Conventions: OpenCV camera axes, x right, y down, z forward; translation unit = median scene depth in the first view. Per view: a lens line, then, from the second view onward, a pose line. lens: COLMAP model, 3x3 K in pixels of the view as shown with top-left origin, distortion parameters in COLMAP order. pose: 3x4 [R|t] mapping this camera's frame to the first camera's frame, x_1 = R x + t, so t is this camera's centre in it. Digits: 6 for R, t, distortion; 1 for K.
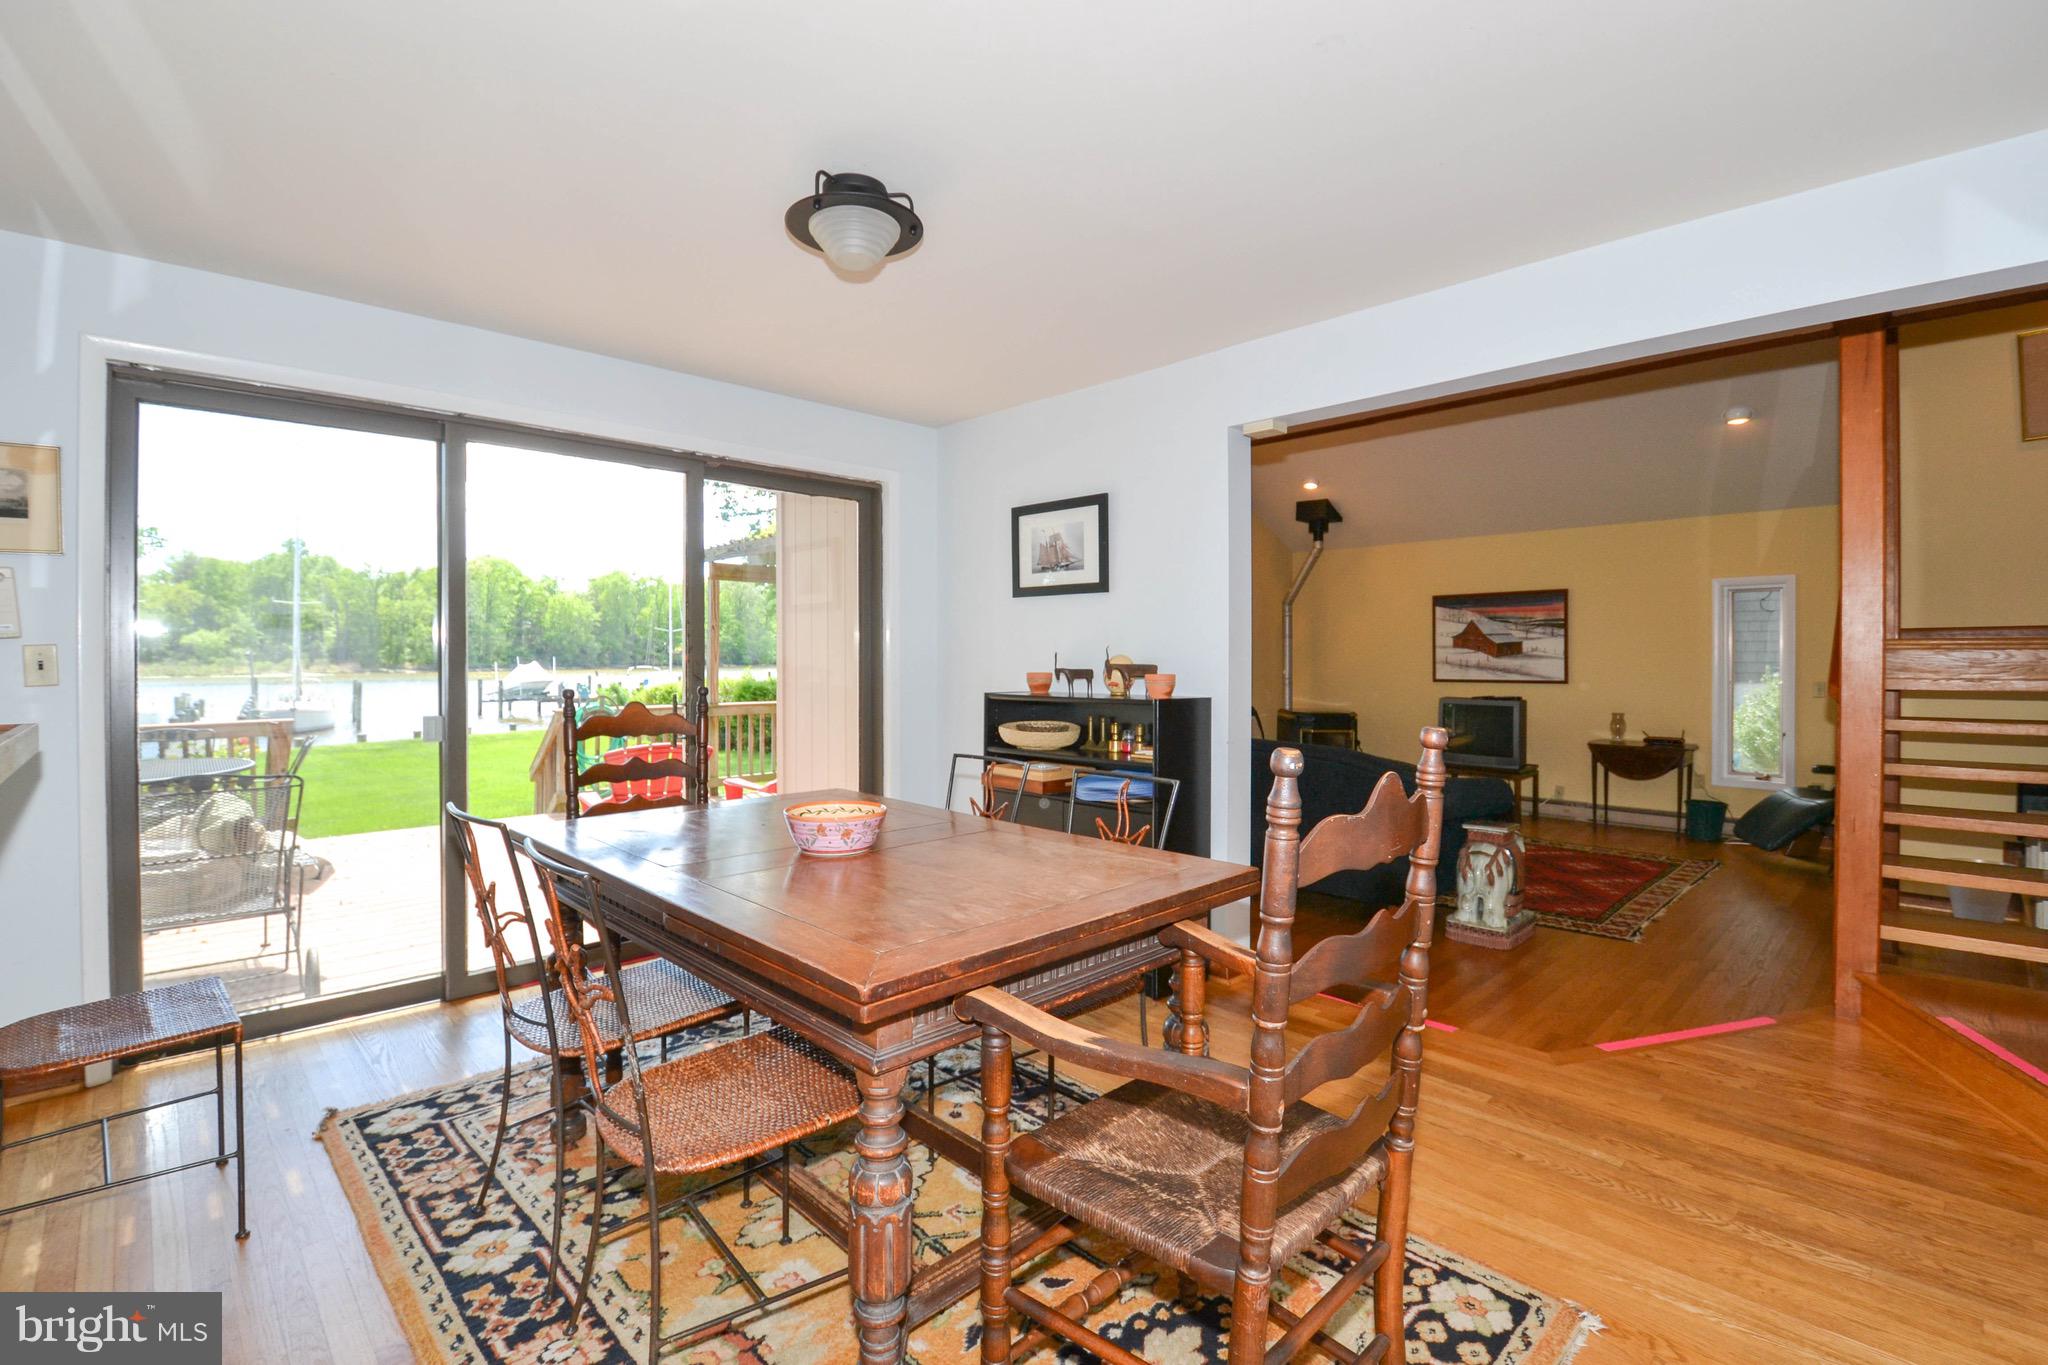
lens RADIAL K [[916.0, 0, 1022.9], [0, 916.0, 659.3], [0, 0, 1]] dist [0.000635, -0.019551]
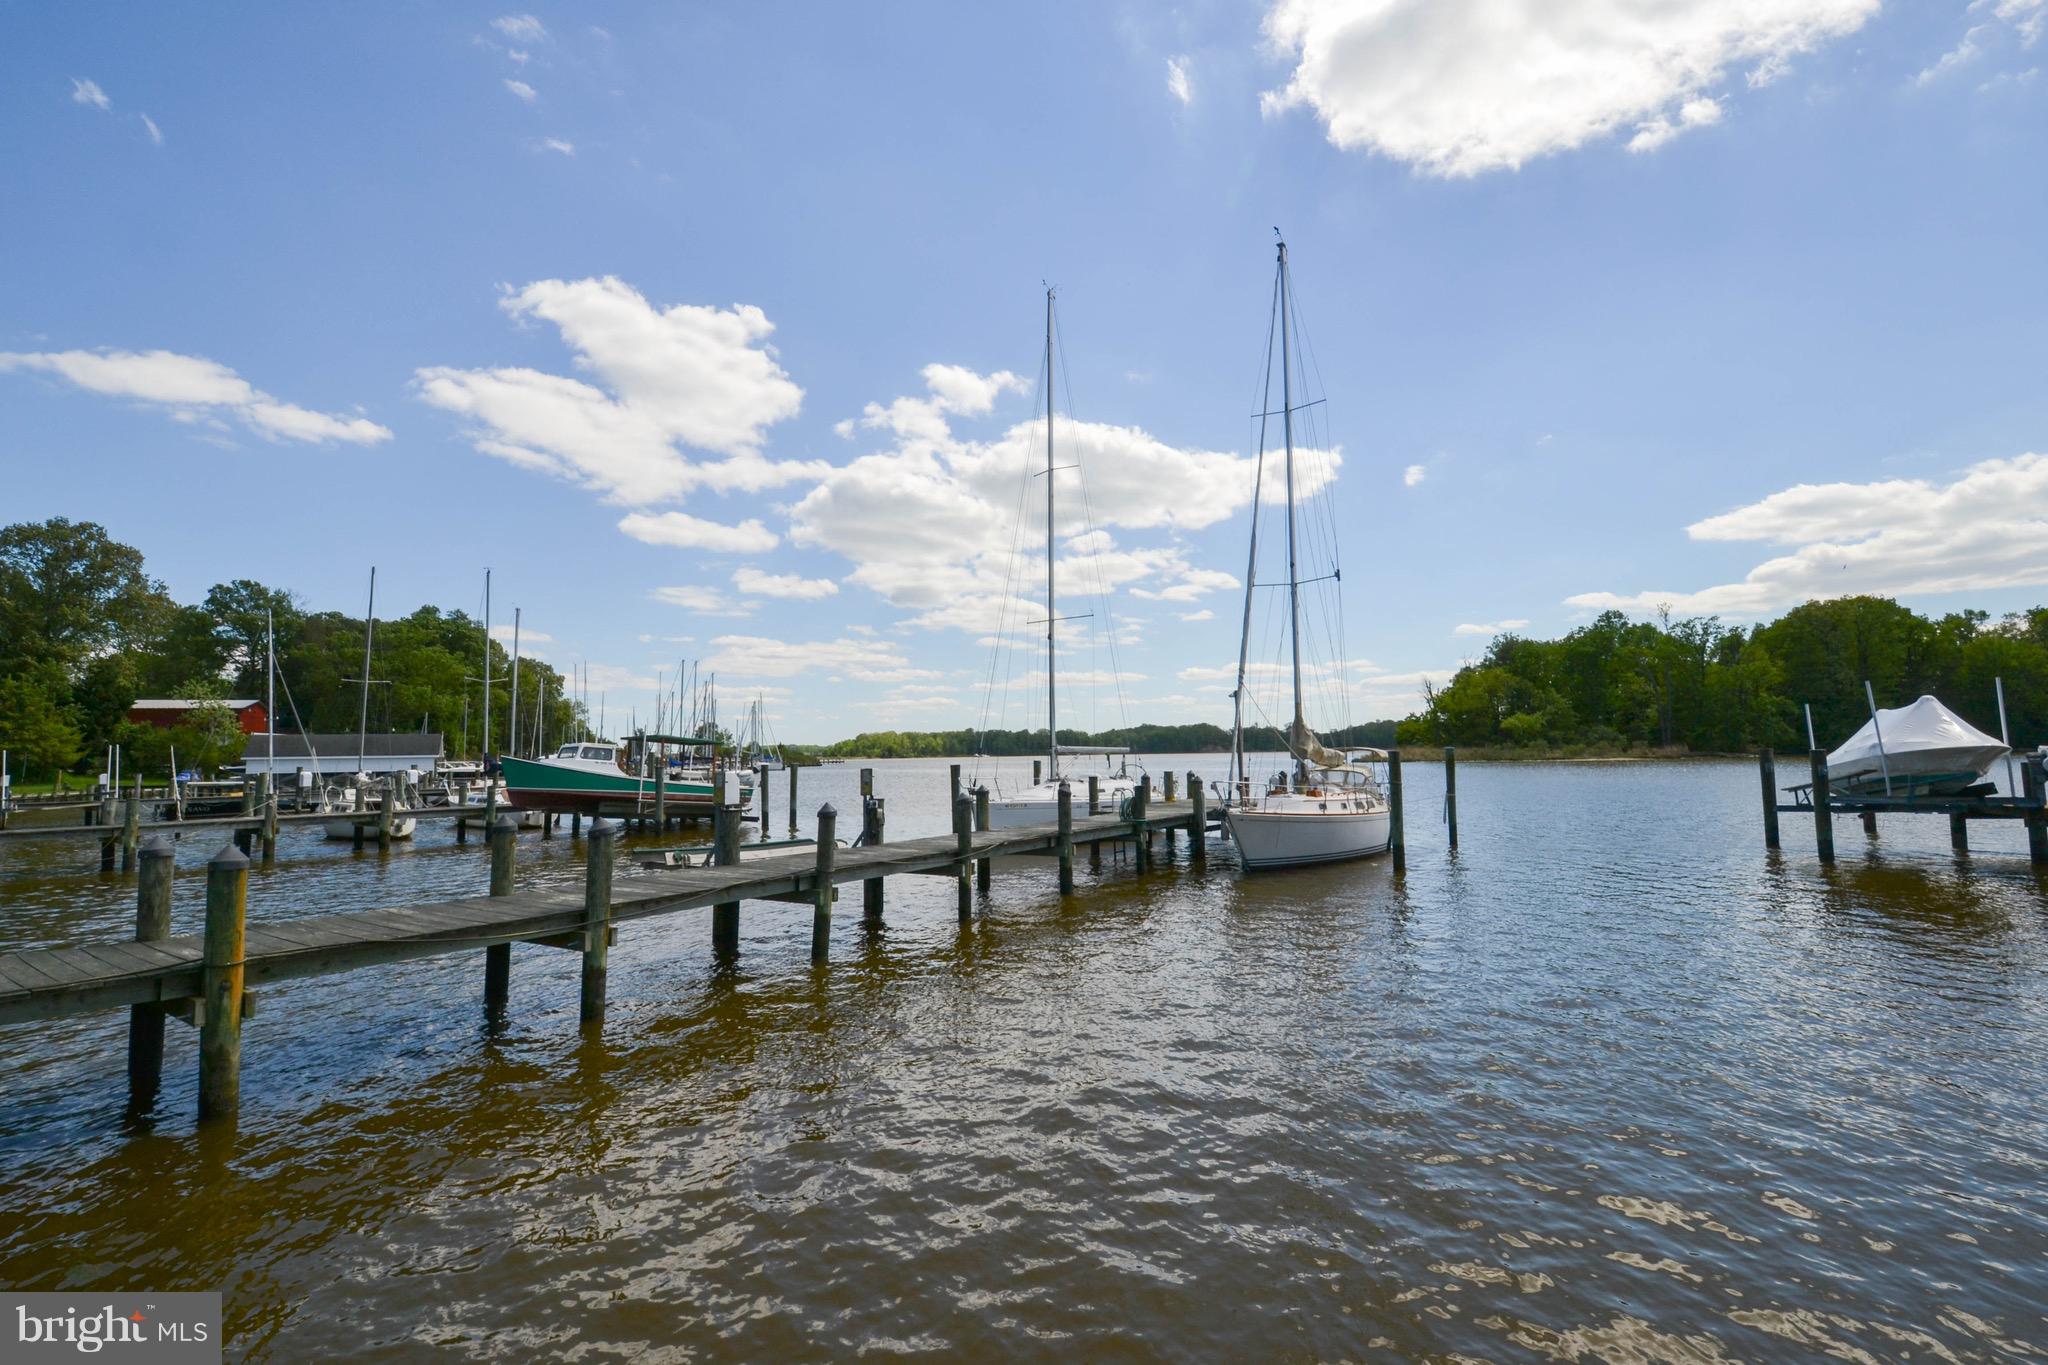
lens RADIAL K [[925.6, 0, 1013.6], [0, 925.6, 664.0], [0, 0, 1]] dist [0.012930, -0.021862]
pose [[0.282888, -0.099356, -0.953993, -0.099681], [0.014300, 0.994947, -0.099380, 0.006282], [0.959046, 0.014471, 0.282879, 0.189768]]
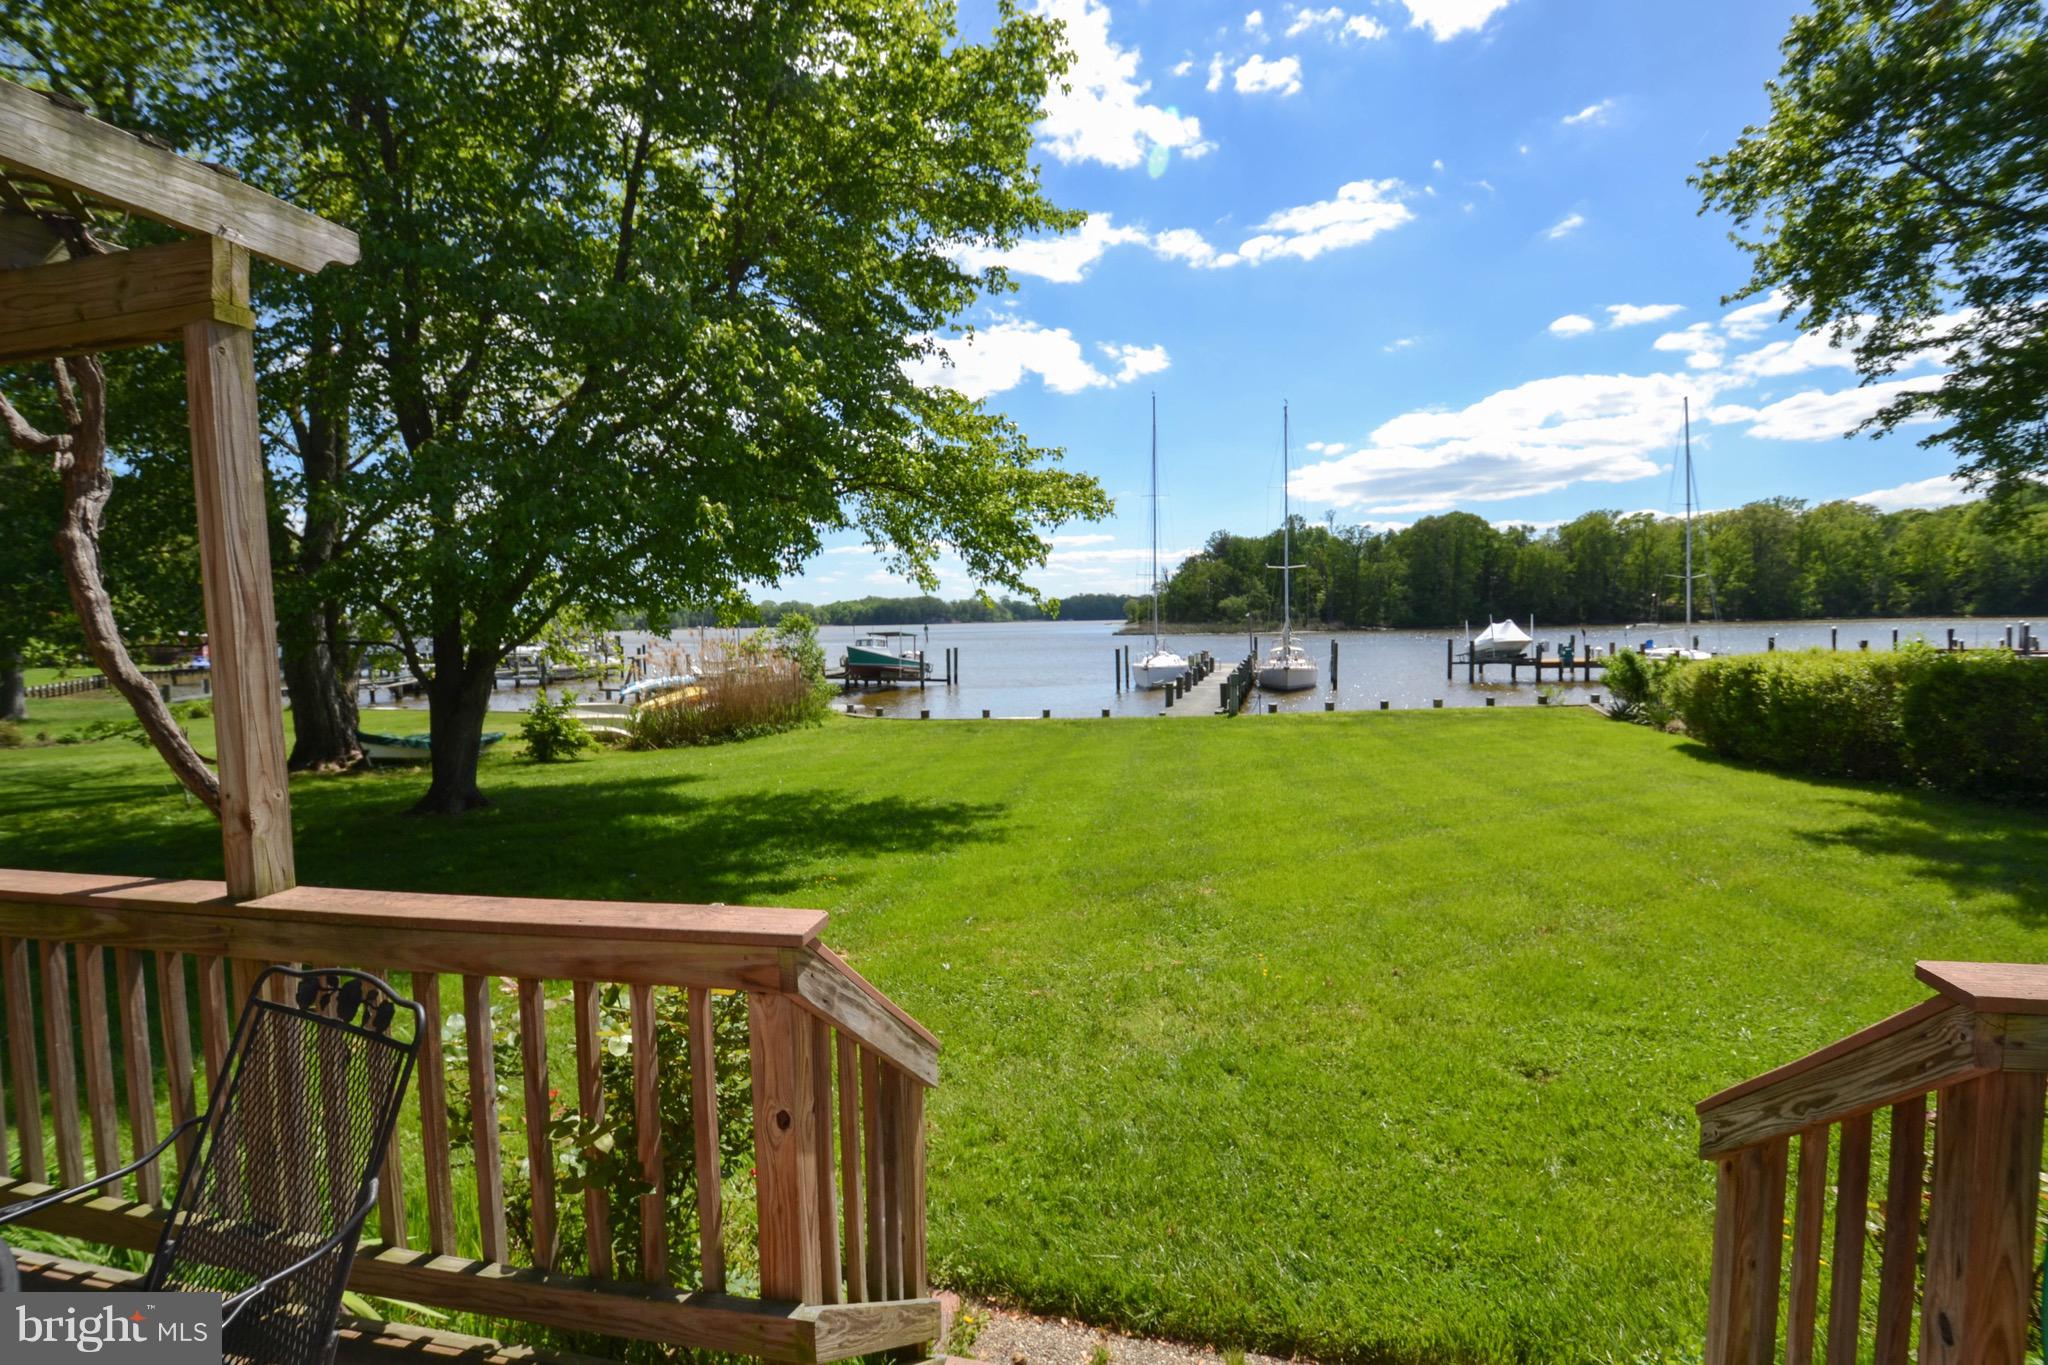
lens RADIAL K [[922.7, 0, 1016.5], [0, 922.7, 663.6], [0, 0, 1]] dist [0.011249, -0.017077]
pose [[0.564067, 0.028293, -0.825244, -0.020460], [0.015174, 0.998889, 0.044618, -0.000663], [0.825589, -0.037690, 0.563011, 0.032772]]
